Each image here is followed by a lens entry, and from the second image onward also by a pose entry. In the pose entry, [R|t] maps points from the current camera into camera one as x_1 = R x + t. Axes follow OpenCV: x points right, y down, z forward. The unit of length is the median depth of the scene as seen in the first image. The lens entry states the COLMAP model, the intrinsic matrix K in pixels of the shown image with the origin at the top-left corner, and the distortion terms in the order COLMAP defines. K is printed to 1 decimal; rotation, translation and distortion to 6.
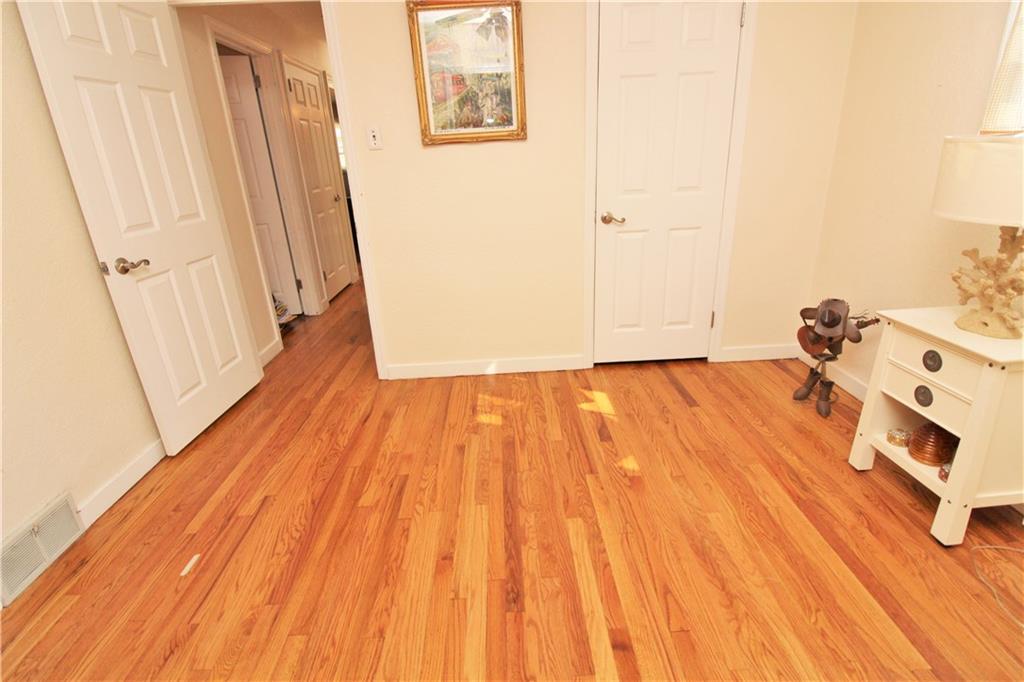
lens RADIAL K [[477.0, 0, 511.8], [0, 477.0, 328.8], [0, 0, 1]] dist [-0.000532, -0.000235]
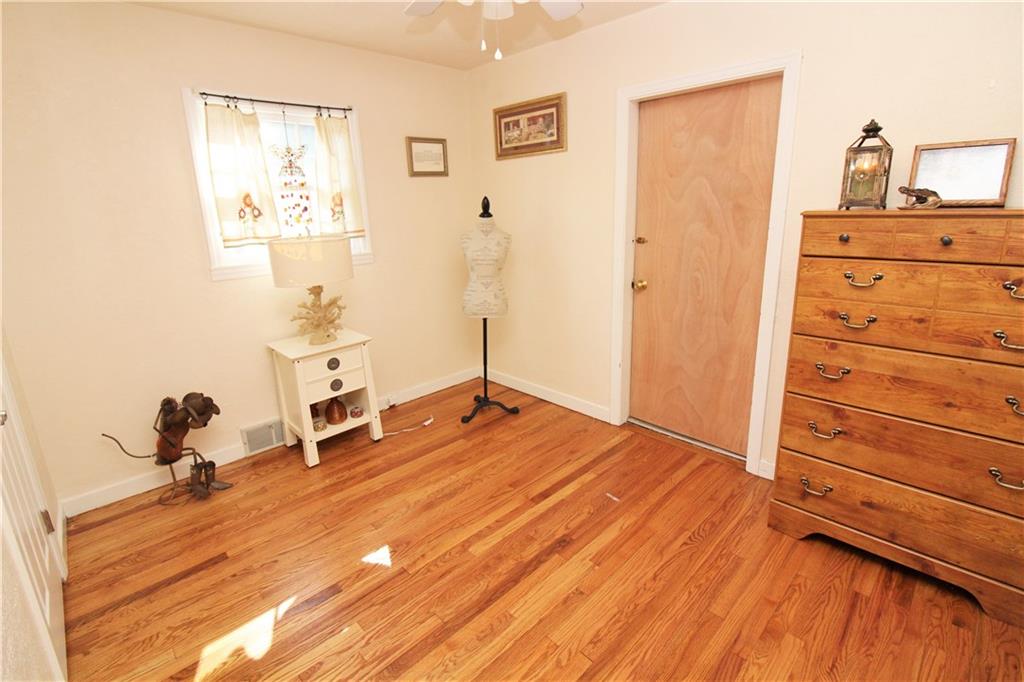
lens RADIAL K [[477.0, 0, 511.8], [0, 477.0, 328.8], [0, 0, 1]] dist [-0.000532, -0.000235]
pose [[-0.675210, -0.124192, 0.727096, -0.748386], [0.309544, 0.847022, 0.432131, -0.557875], [-0.669533, 0.516847, -0.533474, 1.362770]]
